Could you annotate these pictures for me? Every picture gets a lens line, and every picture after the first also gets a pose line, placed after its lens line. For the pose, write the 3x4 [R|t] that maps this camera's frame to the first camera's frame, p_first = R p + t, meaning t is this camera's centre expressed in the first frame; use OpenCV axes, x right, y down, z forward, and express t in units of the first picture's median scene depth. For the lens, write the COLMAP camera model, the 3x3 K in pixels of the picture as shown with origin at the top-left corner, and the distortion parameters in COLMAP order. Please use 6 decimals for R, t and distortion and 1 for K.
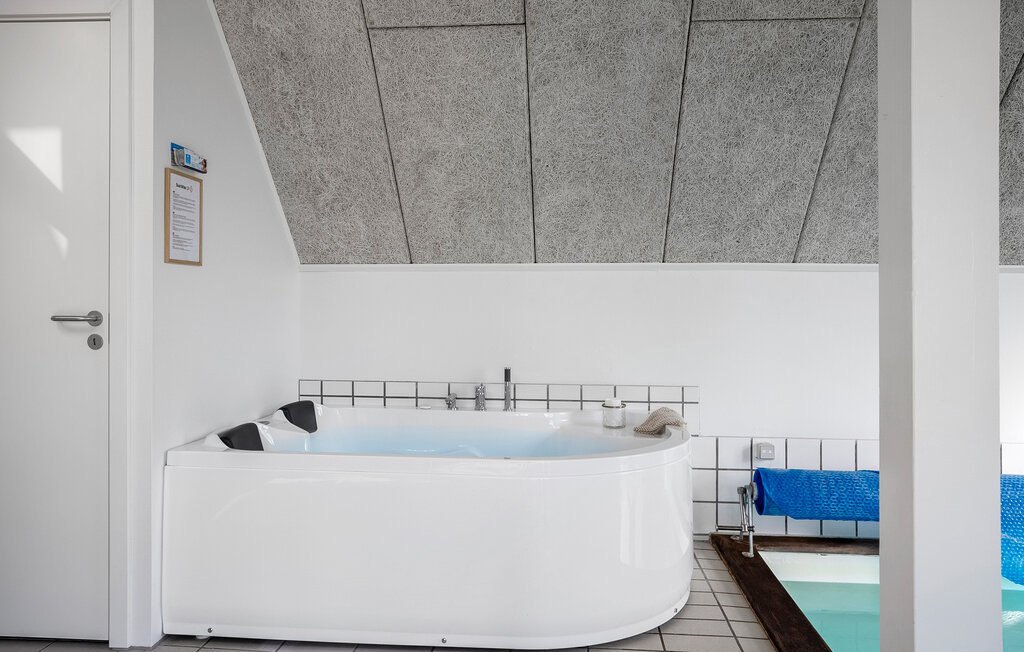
lens RADIAL K [[750.5, 0, 512.0], [0, 750.5, 326.0], [0, 0, 1]] dist [-0.001045, -0.000180]
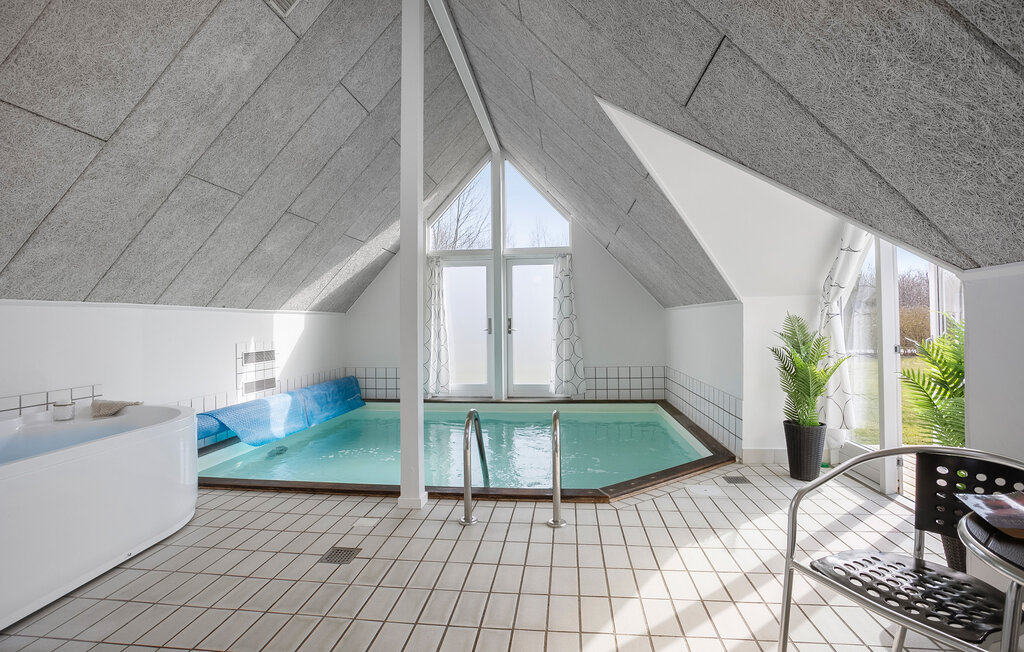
lens RADIAL K [[512.8, 0, 512.0], [0, 512.8, 326.0], [0, 0, 1]] dist [-0.035170, 0.000613]
pose [[0.020188, -0.013930, 0.999699, -0.818851], [0.050298, 0.998651, 0.012899, -0.008685], [-0.998530, 0.050023, 0.020862, 0.167399]]
